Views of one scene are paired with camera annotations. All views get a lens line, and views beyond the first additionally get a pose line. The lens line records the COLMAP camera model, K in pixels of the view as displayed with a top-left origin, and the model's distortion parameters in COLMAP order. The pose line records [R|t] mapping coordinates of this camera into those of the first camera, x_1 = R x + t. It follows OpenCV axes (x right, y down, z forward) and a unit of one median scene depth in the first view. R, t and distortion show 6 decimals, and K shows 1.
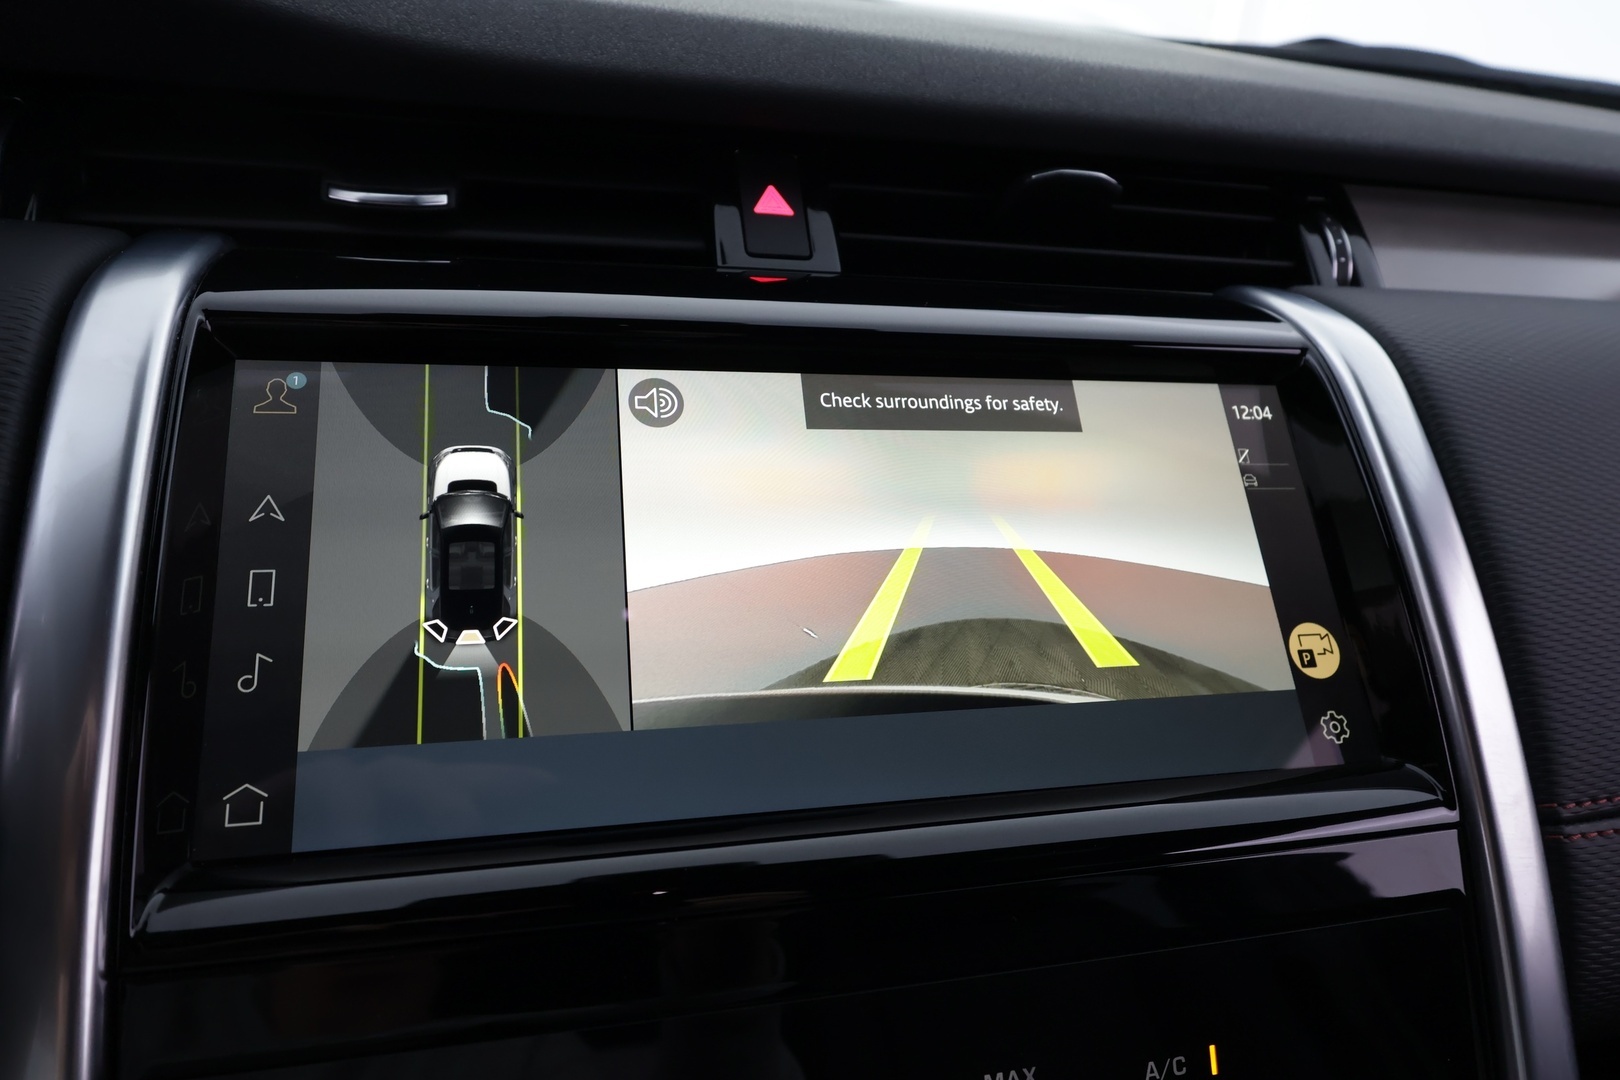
lens RADIAL K [[1056.5, 0, 815.4], [0, 1056.5, 545.0], [0, 0, 1]] dist [0.000188, 0.000826]
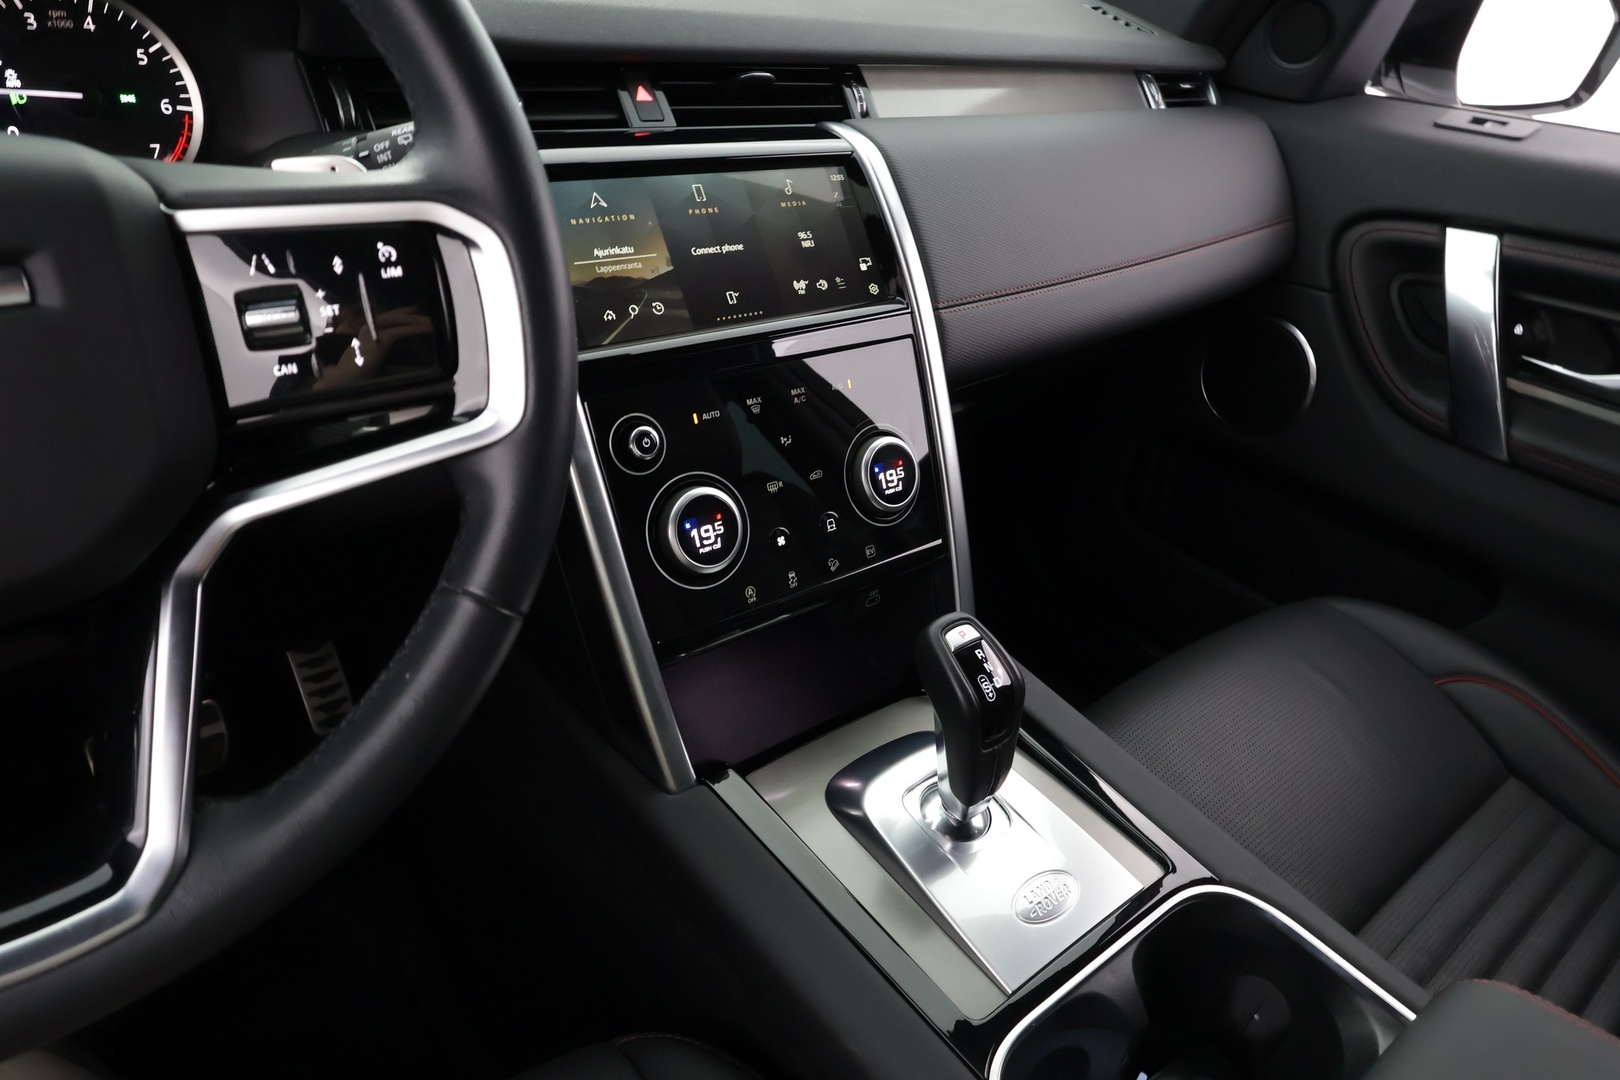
lens RADIAL K [[993.5, 0, 804.1], [0, 993.5, 533.1], [0, 0, 1]] dist [-0.001468, -0.001210]
pose [[0.915264, -0.190357, 0.355044, -0.795942], [0.095056, 0.958481, 0.268847, 0.059462], [-0.391480, -0.212317, 0.895358, -1.544674]]
